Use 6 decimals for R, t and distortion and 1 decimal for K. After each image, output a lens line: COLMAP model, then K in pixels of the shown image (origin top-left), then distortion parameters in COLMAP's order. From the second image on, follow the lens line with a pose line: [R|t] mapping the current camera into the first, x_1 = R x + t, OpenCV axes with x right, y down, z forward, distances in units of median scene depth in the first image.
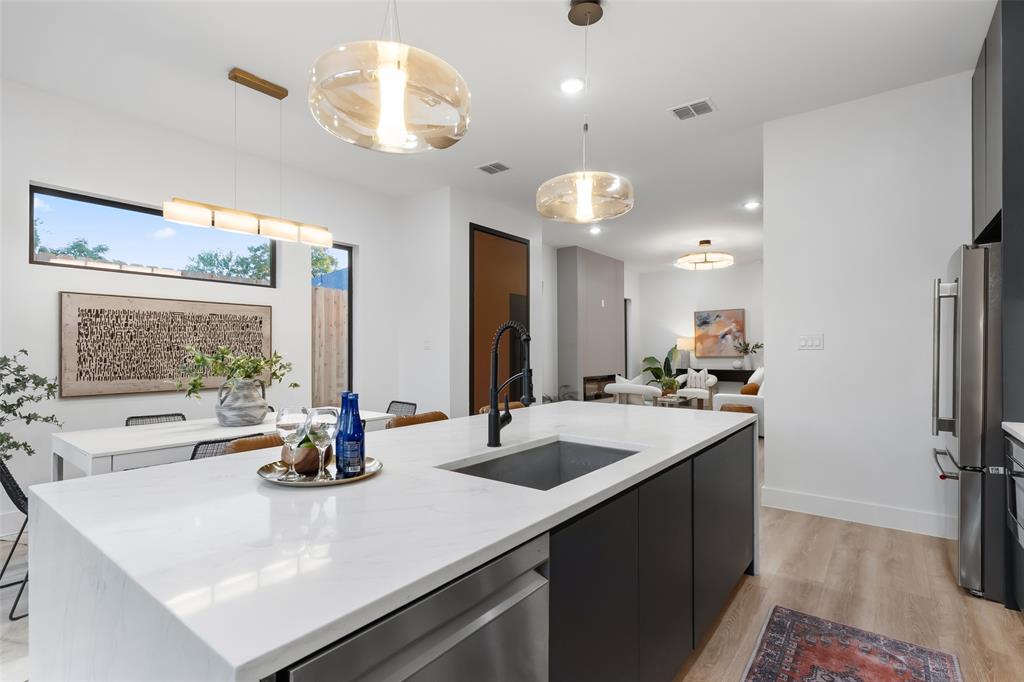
lens RADIAL K [[498.6, 0, 506.1], [0, 498.6, 350.5], [0, 0, 1]] dist [-0.005352, 0.000076]
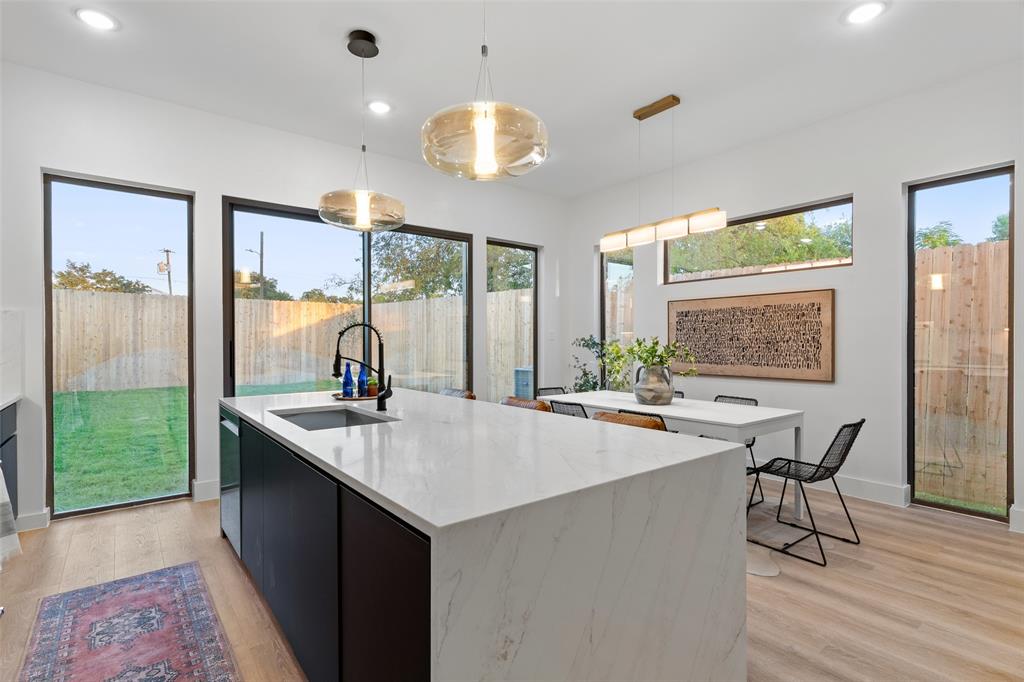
lens RADIAL K [[498.6, 0, 506.6], [0, 498.6, 338.5], [0, 0, 1]] dist [-0.005352, 0.000076]
pose [[-0.242375, 0.000424, -0.970182, 0.595997], [0.004957, 0.999987, -0.000801, -0.008067], [0.970170, -0.005003, -0.242374, 0.814888]]
